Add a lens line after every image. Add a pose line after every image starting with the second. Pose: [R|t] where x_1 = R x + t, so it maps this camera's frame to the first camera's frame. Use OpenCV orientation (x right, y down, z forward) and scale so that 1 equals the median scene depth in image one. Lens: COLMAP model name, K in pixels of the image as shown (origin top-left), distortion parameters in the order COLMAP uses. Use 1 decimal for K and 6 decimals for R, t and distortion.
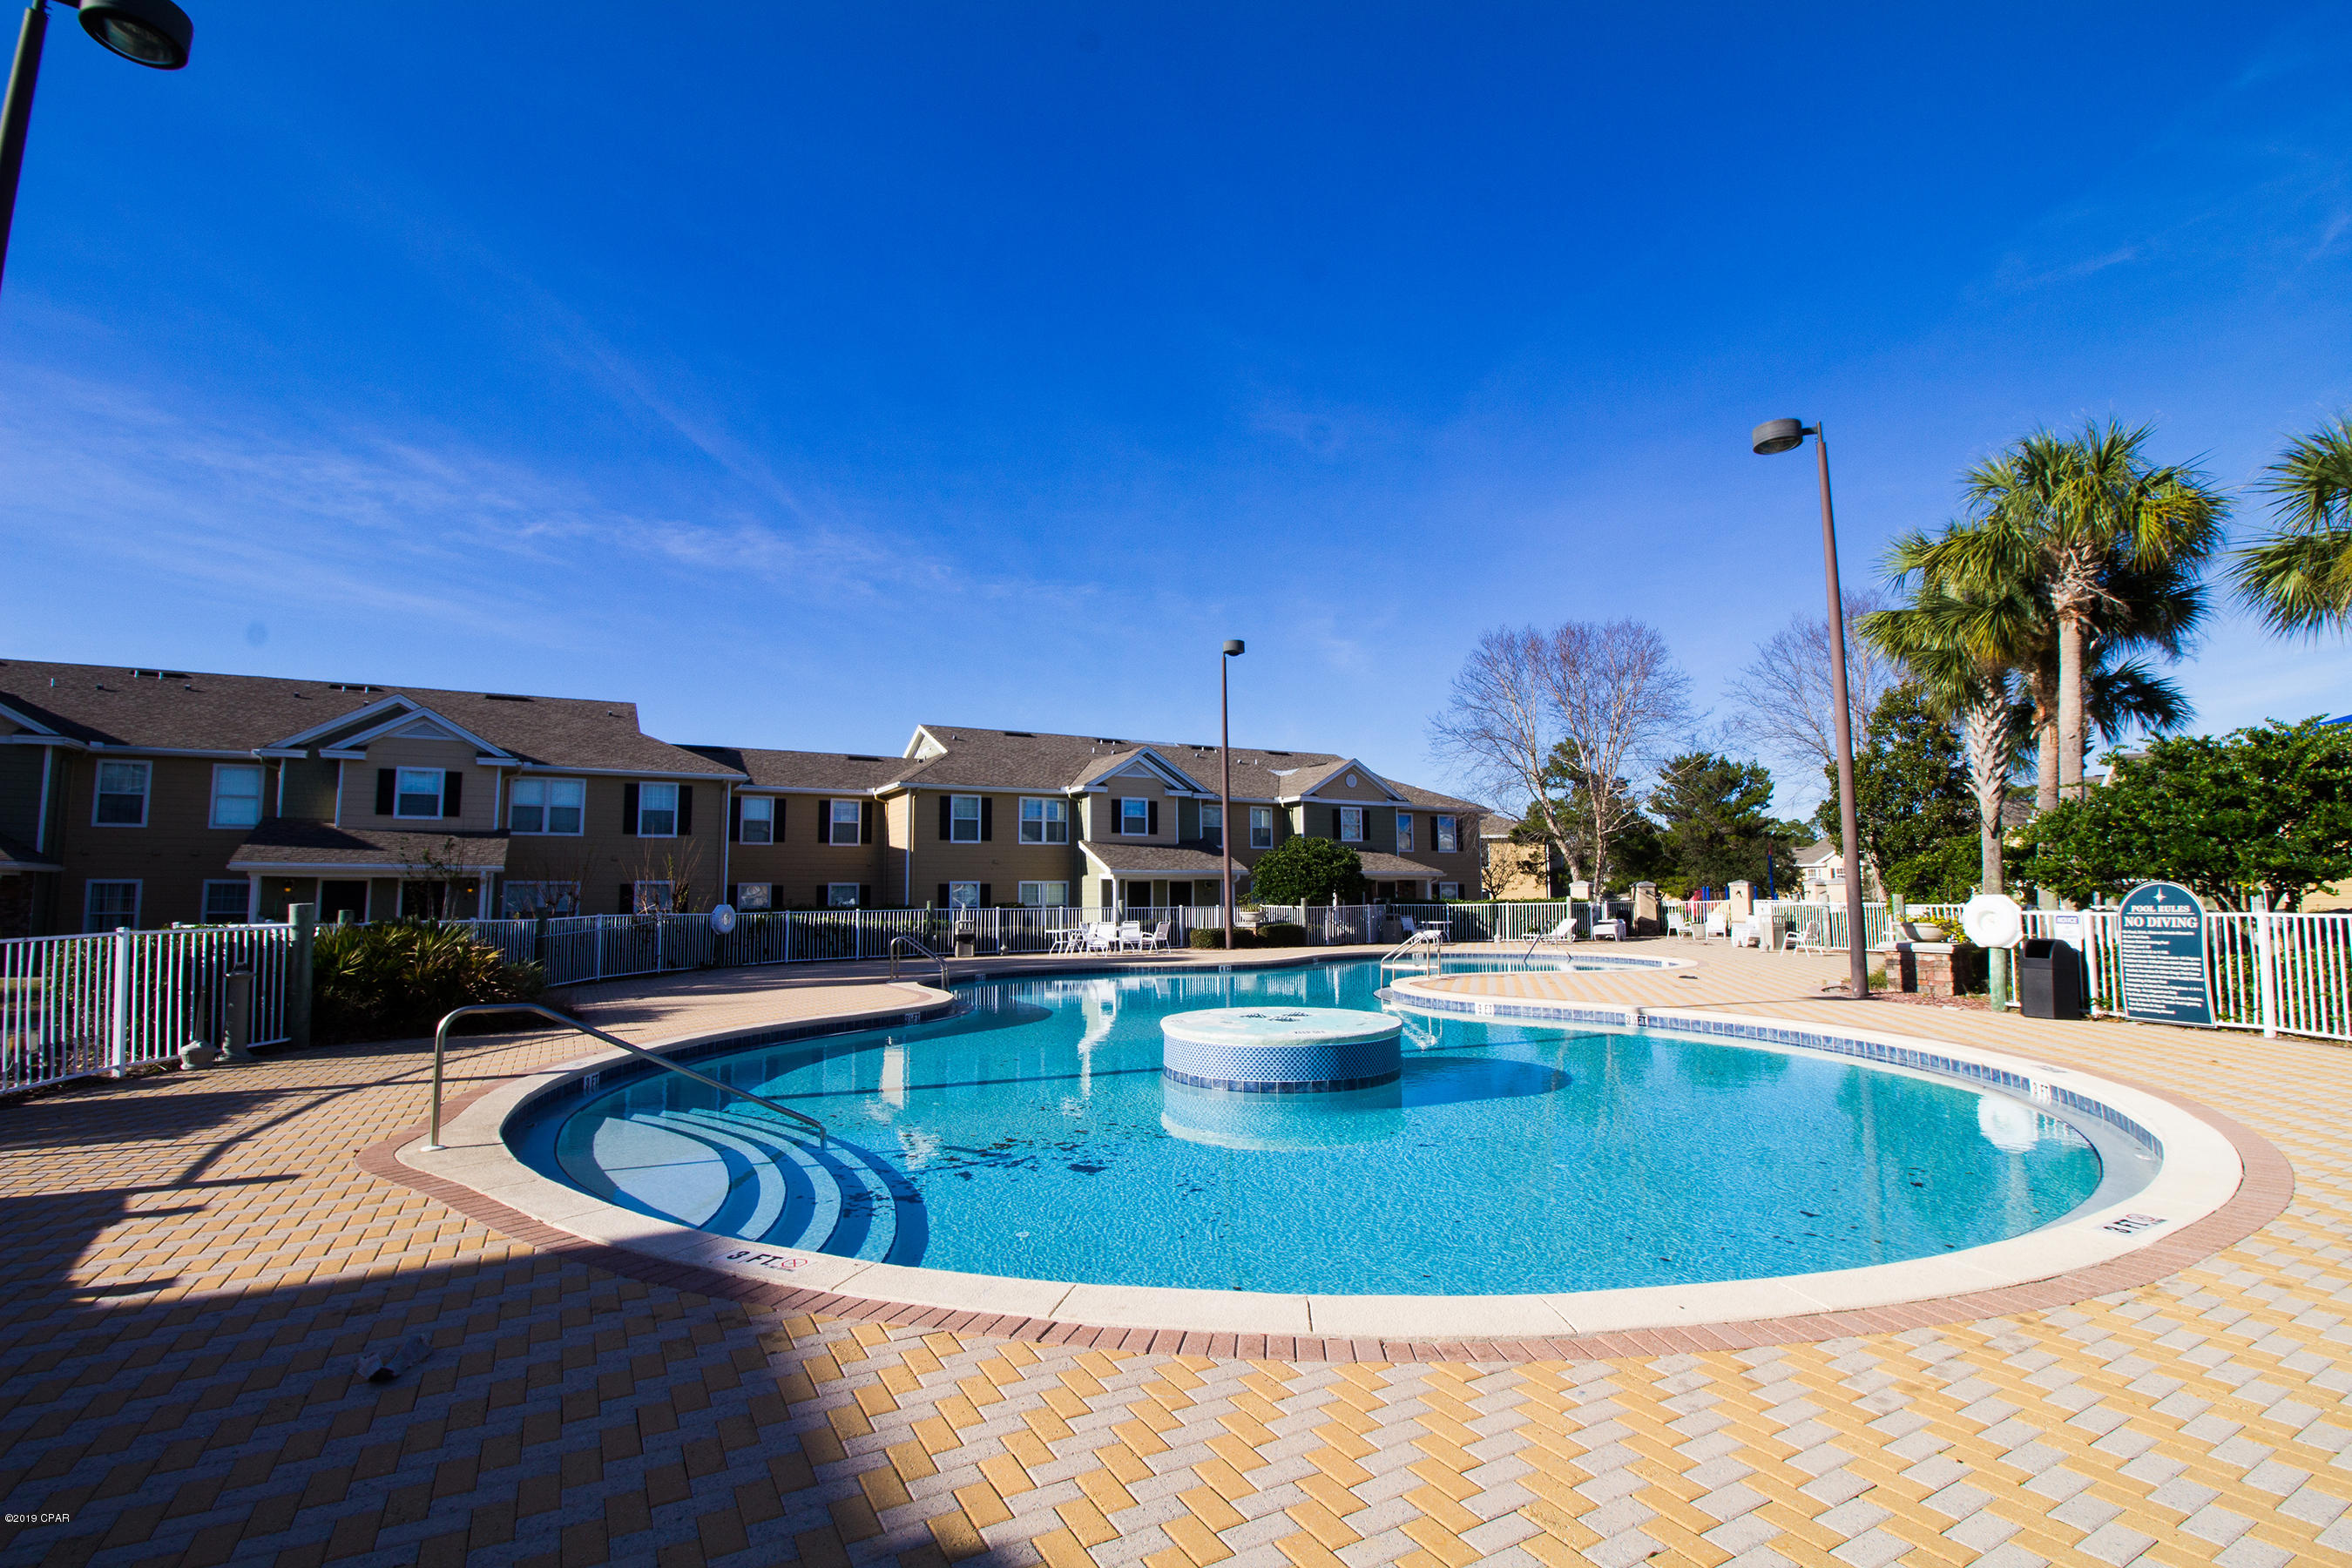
lens RADIAL K [[1086.3, 0, 1169.7], [0, 1086.3, 784.1], [0, 0, 1]] dist [-0.032504, -0.002790]
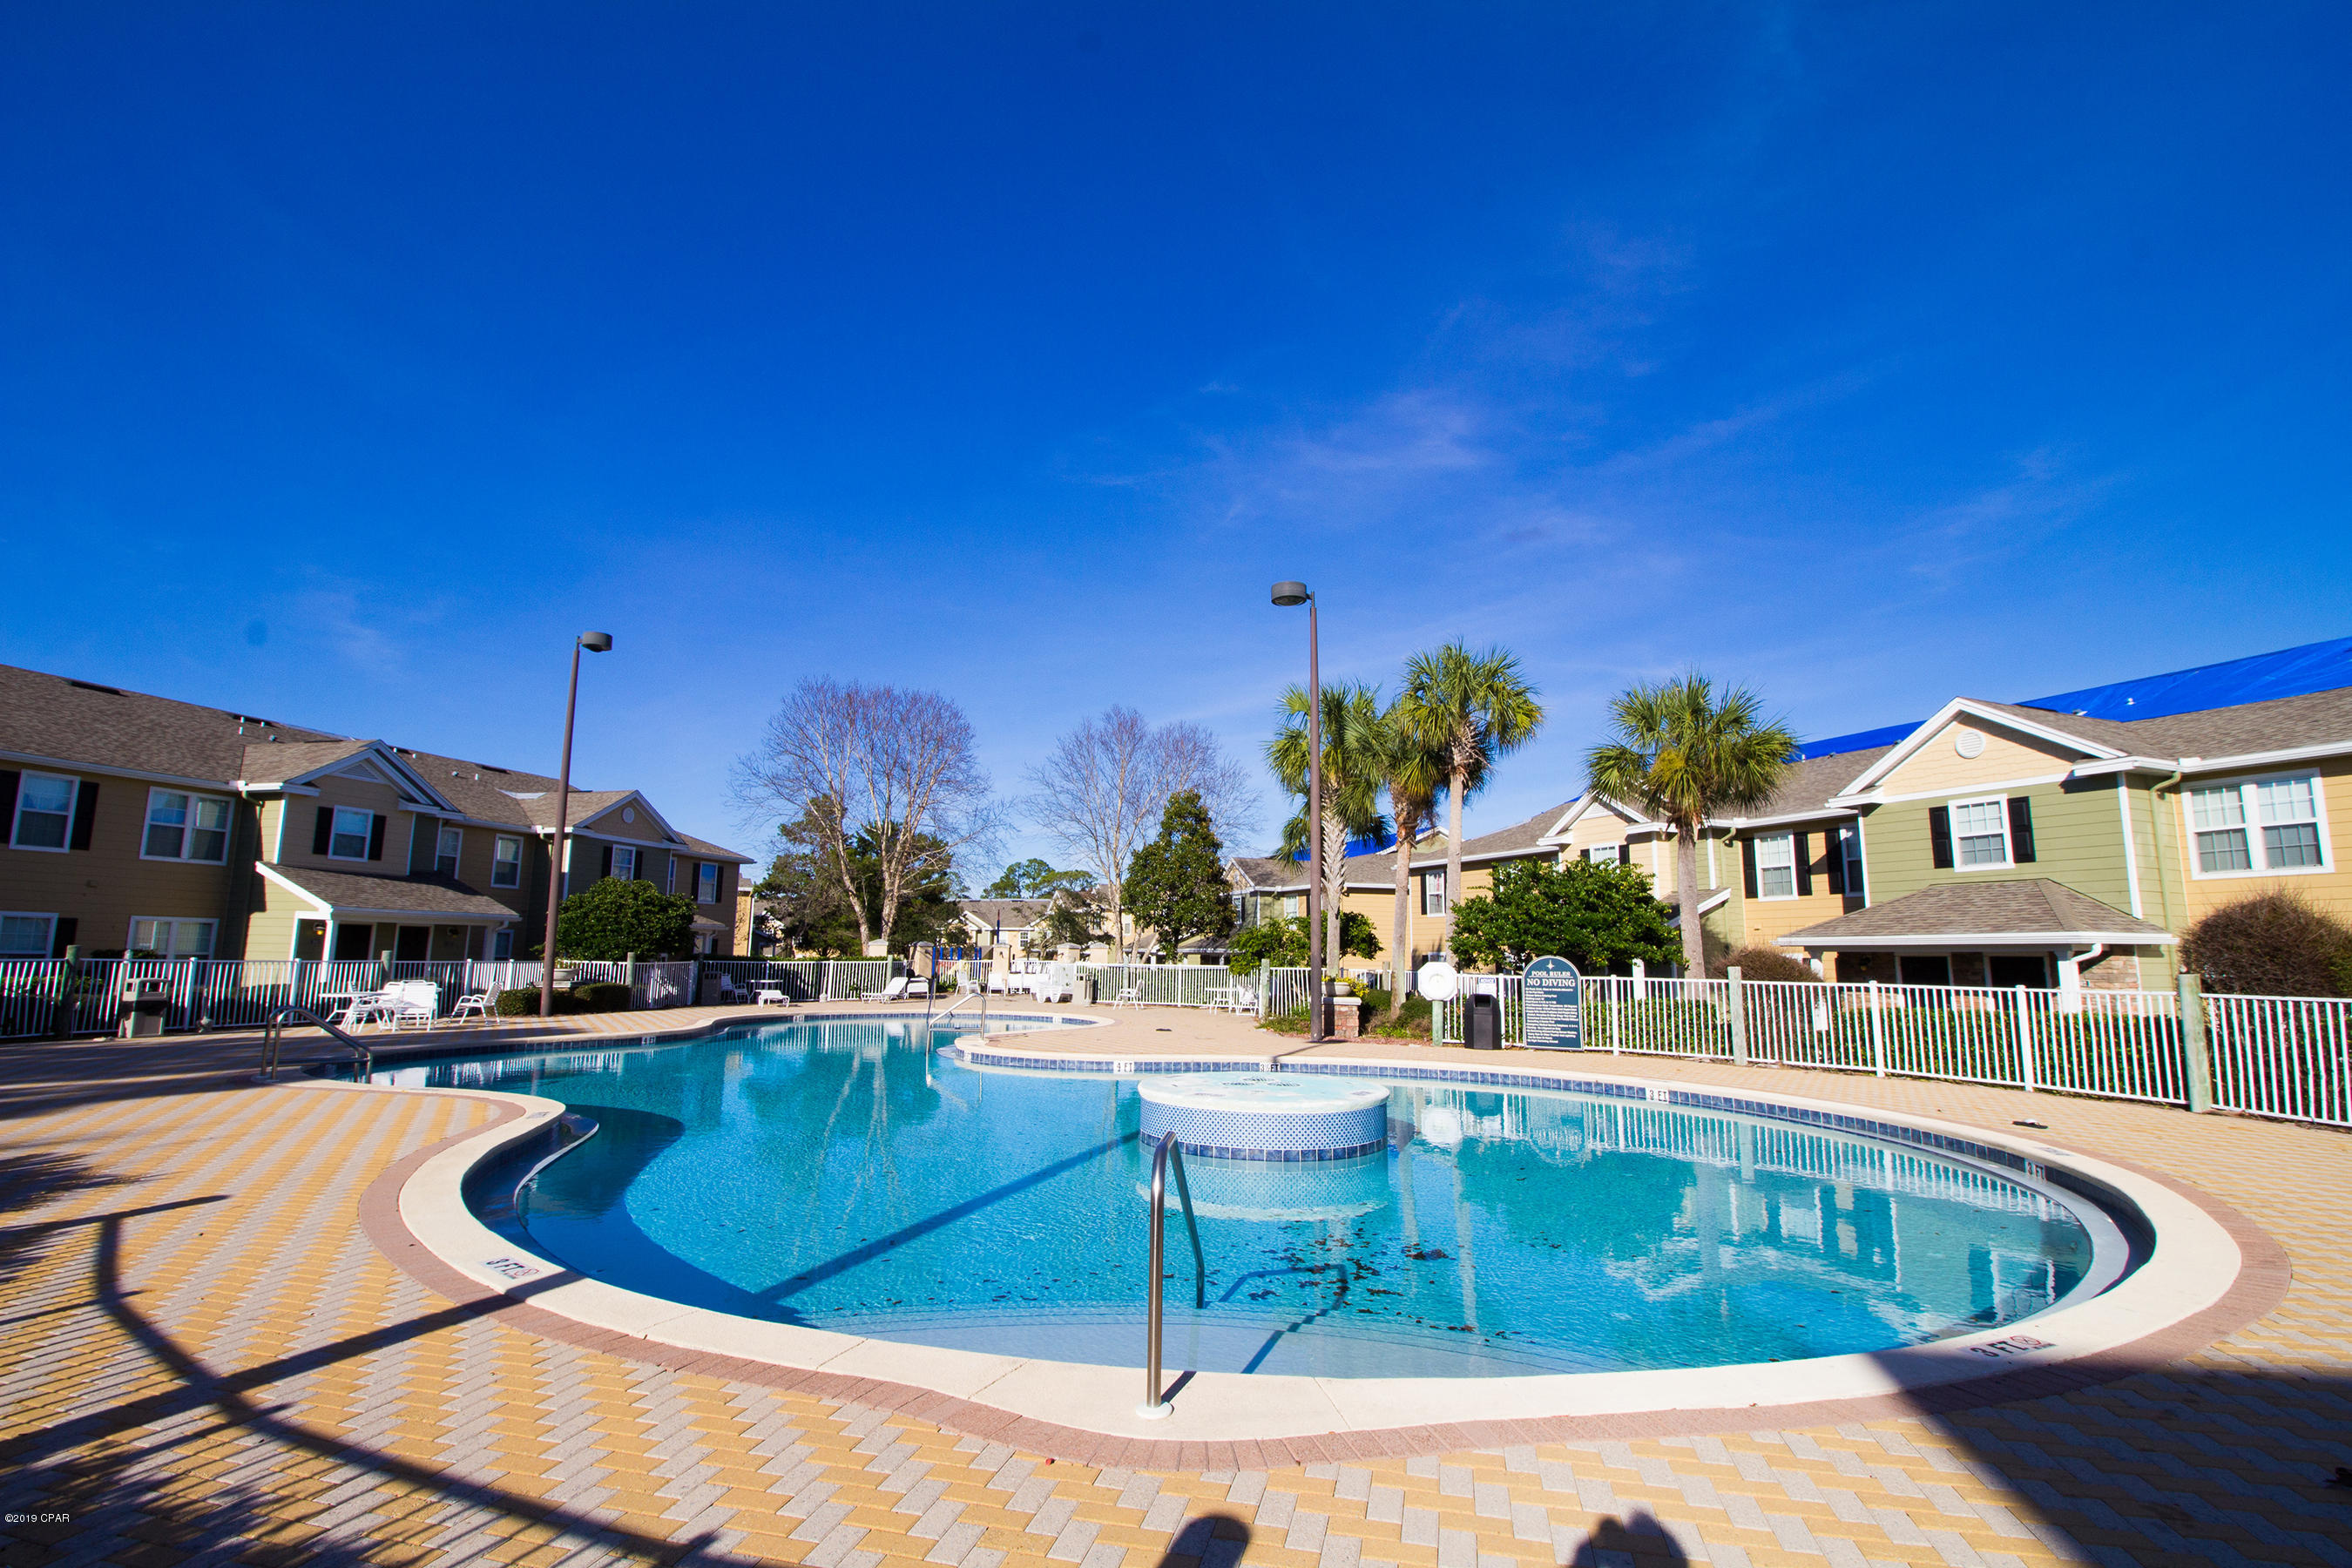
lens RADIAL K [[1086.3, 0, 1172.4], [0, 1086.3, 779.8], [0, 0, 1]] dist [-0.032504, -0.002790]
pose [[0.655641, 0.131079, 0.743608, -0.235867], [-0.090504, 0.991359, -0.094954, 0.013909], [-0.749629, -0.005044, 0.661839, 0.135576]]
